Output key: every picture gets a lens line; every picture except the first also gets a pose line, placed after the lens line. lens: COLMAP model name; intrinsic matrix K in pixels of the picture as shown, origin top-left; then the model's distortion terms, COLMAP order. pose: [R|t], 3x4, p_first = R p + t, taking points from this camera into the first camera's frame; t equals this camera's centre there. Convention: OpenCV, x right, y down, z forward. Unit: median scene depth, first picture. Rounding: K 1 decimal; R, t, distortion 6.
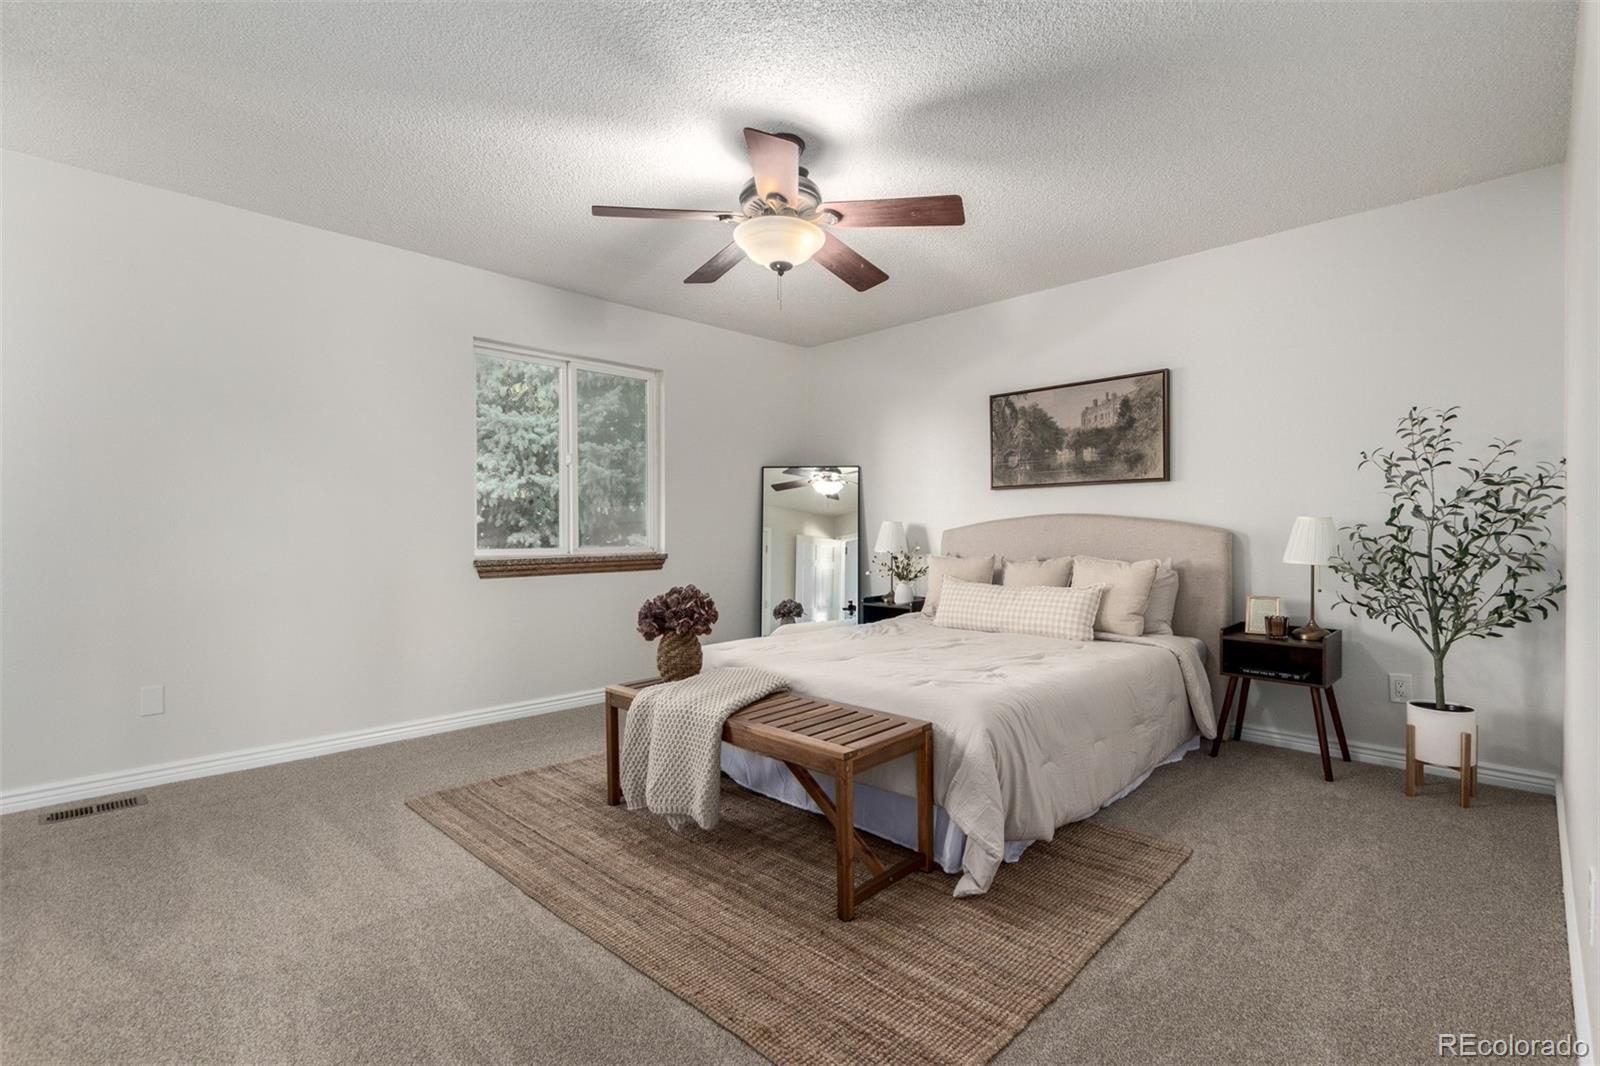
lens RADIAL K [[730.4, 0, 802.3], [0, 730.4, 525.7], [0, 0, 1]] dist [0.005247, -0.002811]
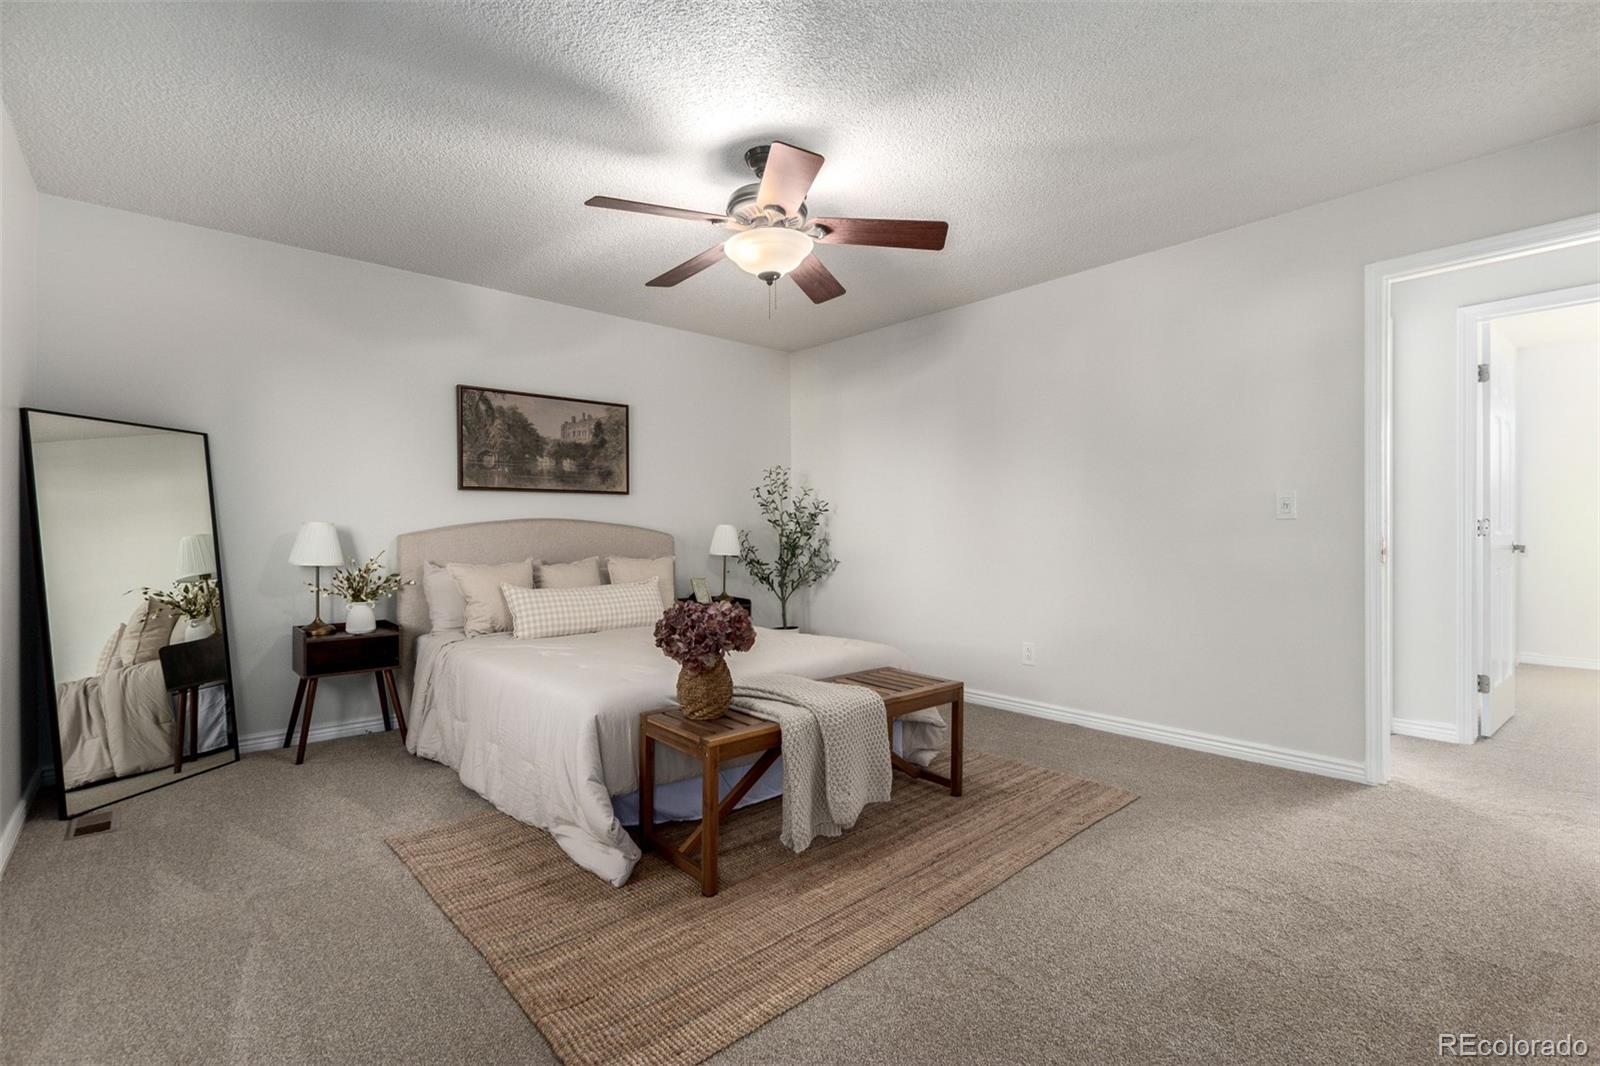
lens RADIAL K [[730.4, 0, 804.0], [0, 730.4, 537.4], [0, 0, 1]] dist [0.005247, -0.002811]
pose [[0.064836, -0.012089, 0.997823, -0.681129], [-0.009417, 0.999875, 0.012726, -0.005799], [-0.997851, -0.010221, 0.064714, 0.569479]]
